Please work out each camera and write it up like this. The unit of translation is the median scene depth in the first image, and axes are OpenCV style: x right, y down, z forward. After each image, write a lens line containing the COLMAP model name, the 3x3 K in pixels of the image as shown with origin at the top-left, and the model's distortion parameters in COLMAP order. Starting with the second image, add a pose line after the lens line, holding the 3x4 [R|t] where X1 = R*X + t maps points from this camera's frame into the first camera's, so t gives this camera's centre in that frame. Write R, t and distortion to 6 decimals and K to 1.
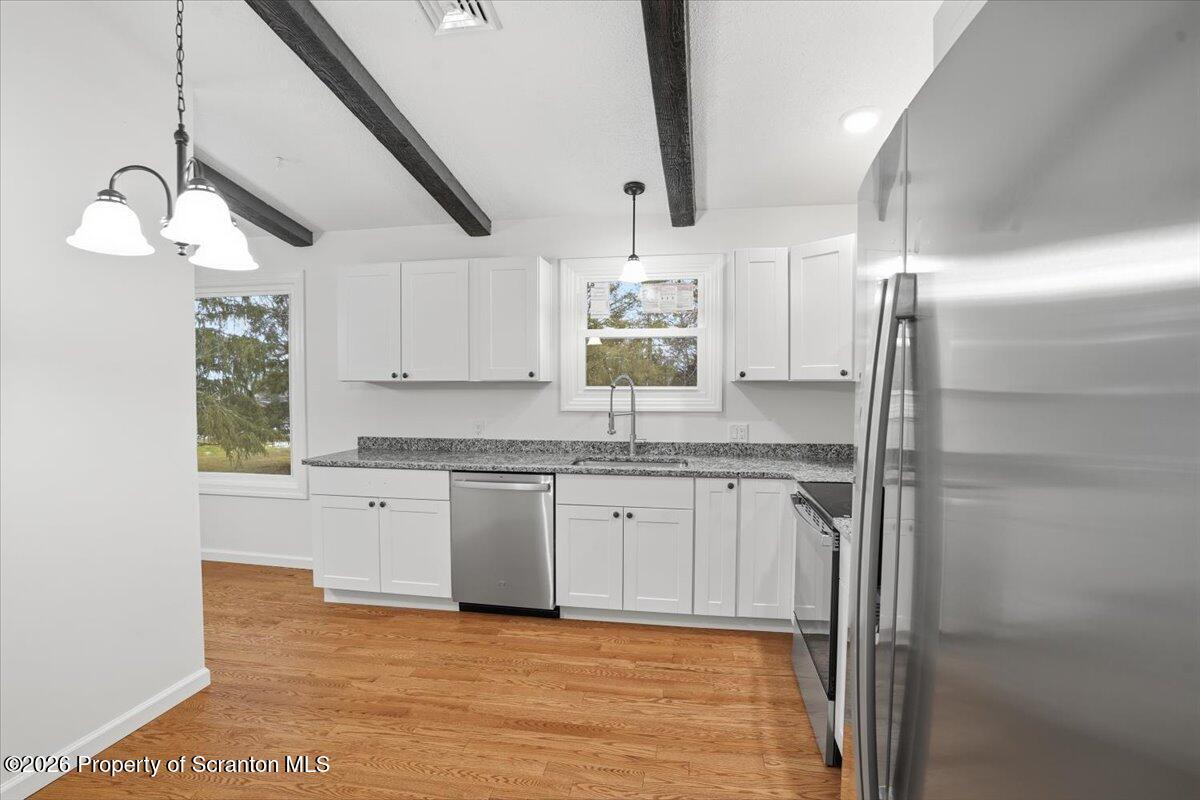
lens RADIAL K [[591.4, 0, 596.4], [0, 591.4, 399.2], [0, 0, 1]] dist [-0.084364, 0.042548]
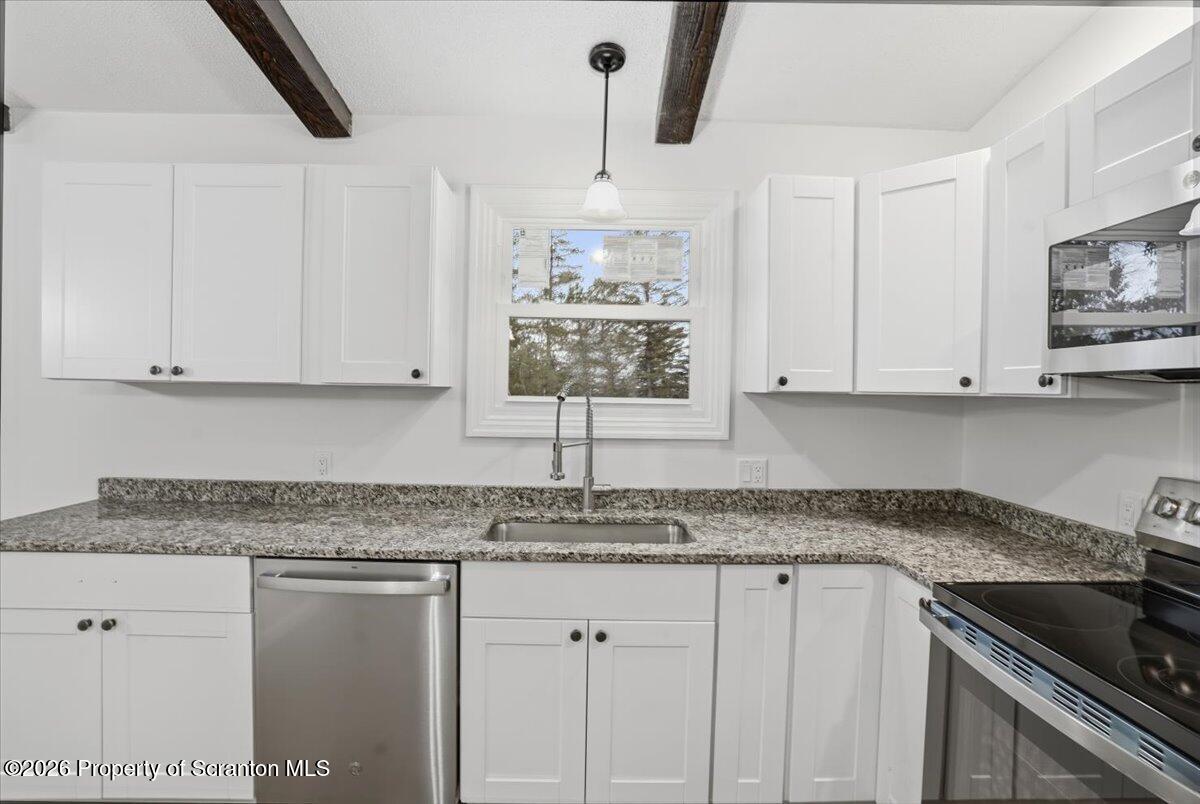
lens RADIAL K [[598.4, 0, 607.5], [0, 598.4, 399.7], [0, 0, 1]] dist [-0.074759, 0.031951]
pose [[0.979974, 0.014965, 0.198564, -0.042598], [-0.012428, 0.999825, -0.014017, -0.011191], [-0.198739, 0.011269, 0.979988, 0.400809]]
